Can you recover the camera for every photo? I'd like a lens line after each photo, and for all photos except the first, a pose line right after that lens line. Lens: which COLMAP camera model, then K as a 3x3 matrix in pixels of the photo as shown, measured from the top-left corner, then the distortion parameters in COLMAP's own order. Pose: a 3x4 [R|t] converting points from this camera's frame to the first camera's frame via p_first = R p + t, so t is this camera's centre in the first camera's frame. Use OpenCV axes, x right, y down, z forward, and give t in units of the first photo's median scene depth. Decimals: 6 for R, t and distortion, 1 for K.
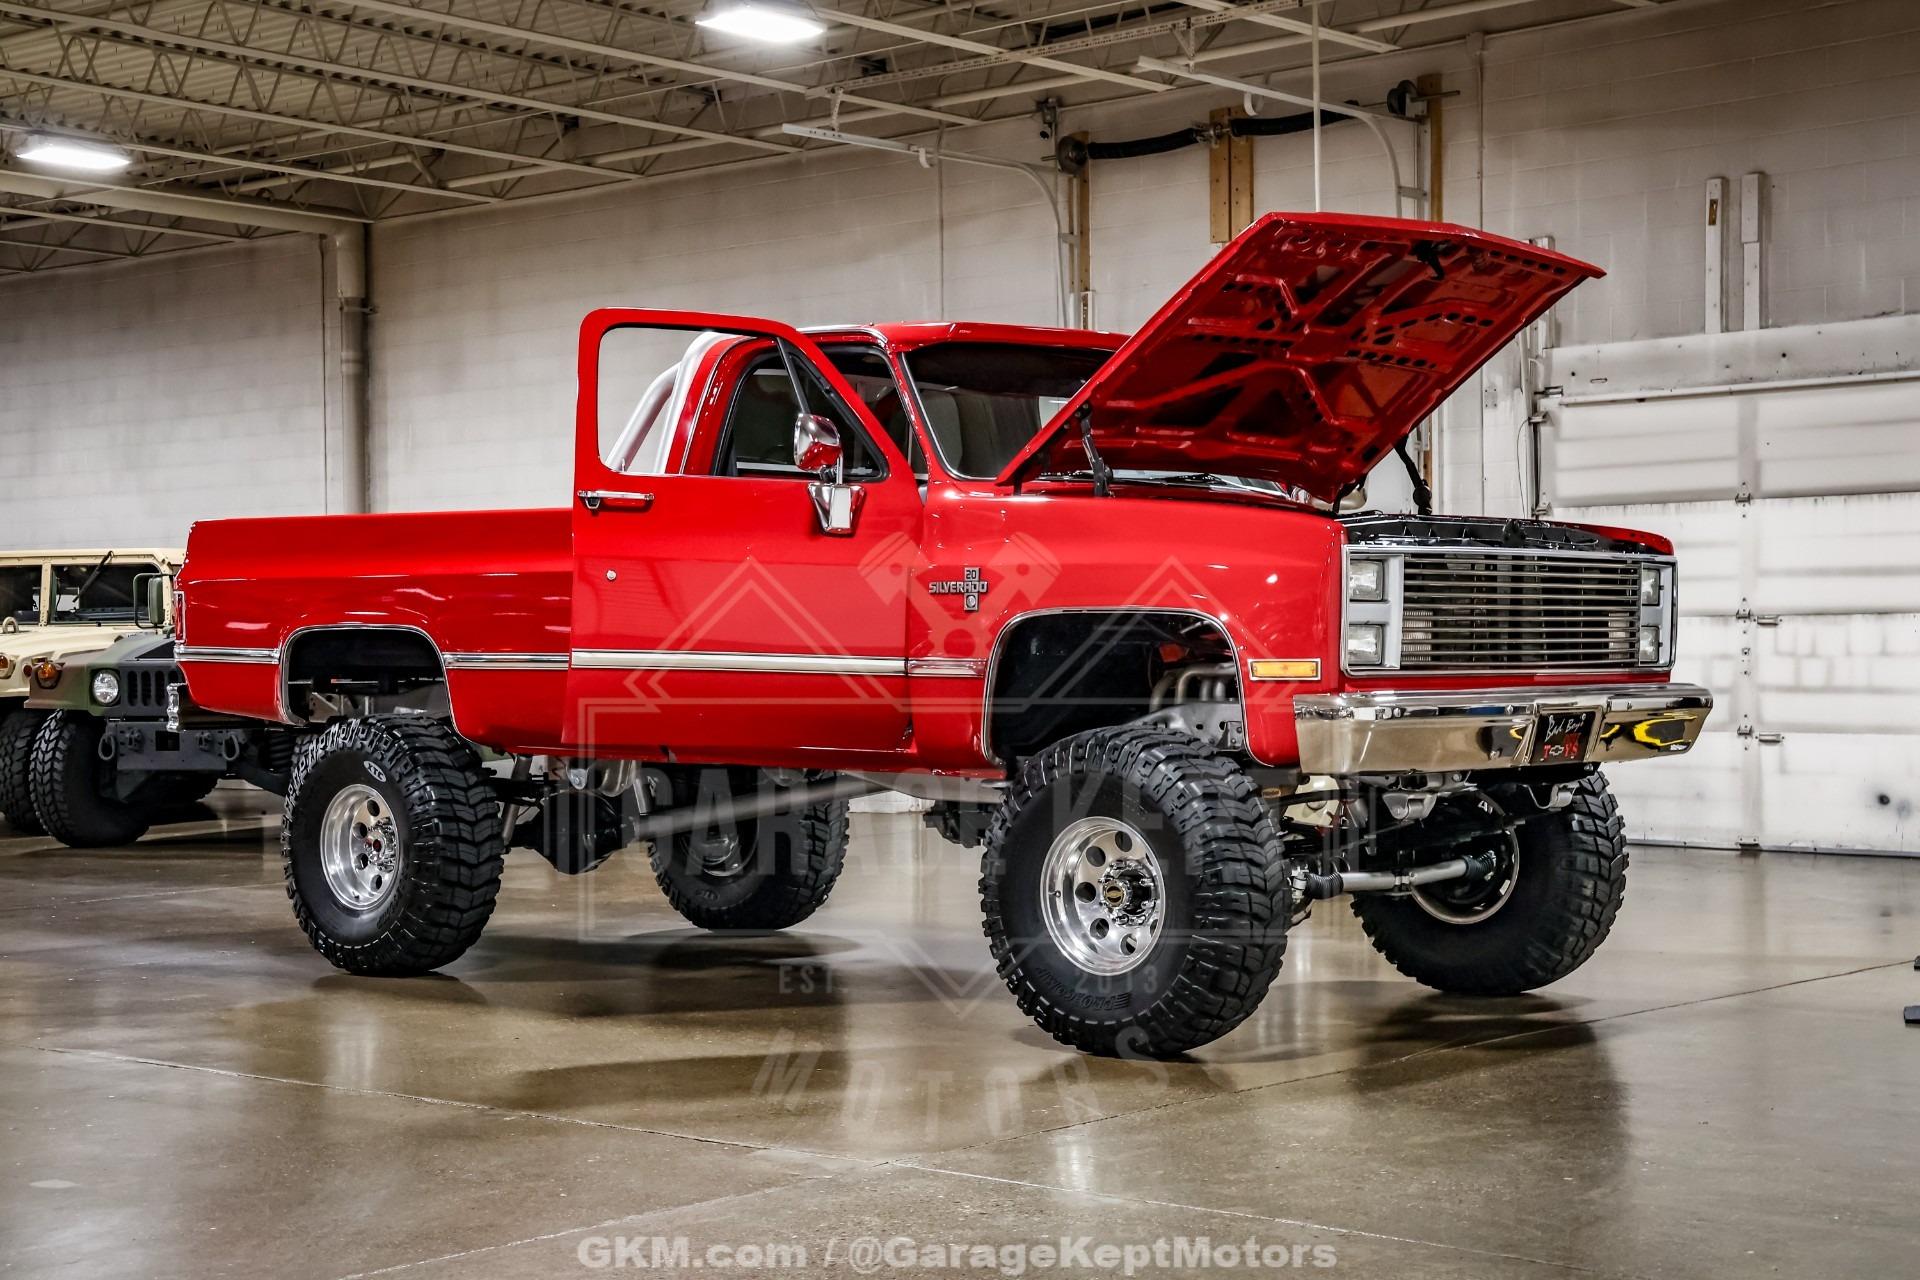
lens RADIAL K [[2918.9, 0, 960.0], [0, 2918.9, 640.0], [0, 0, 1]] dist [0.093561, 0.141484]
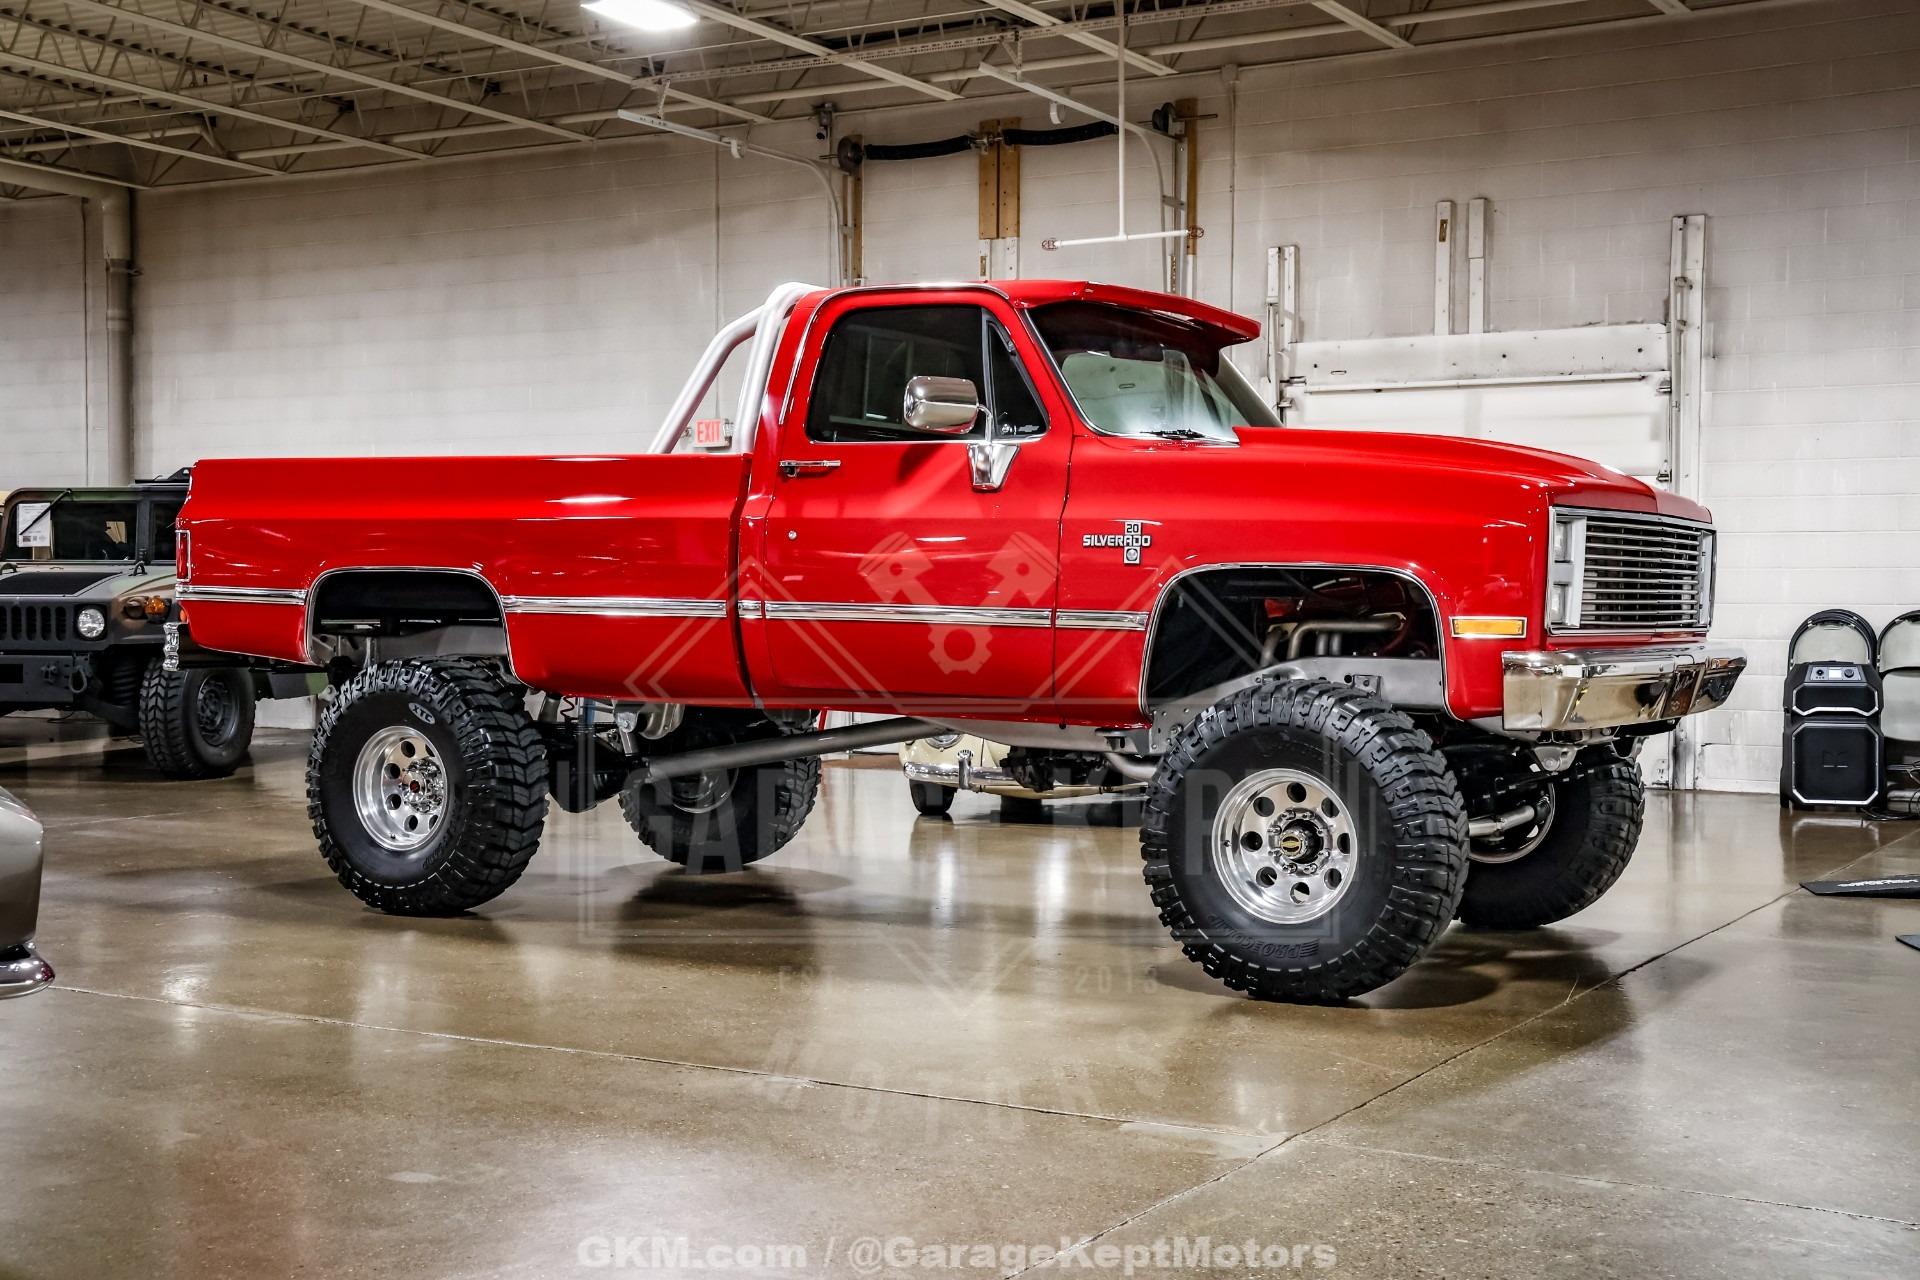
lens RADIAL K [[2412.7, 0, 962.3], [0, 2412.7, 665.8], [0, 0, 1]] dist [-0.019314, 0.335529]
pose [[0.980965, 0.009940, 0.193928, -0.114235], [-0.016073, 0.999418, 0.030078, 0.000568], [-0.193516, -0.032622, 0.980555, 0.100280]]
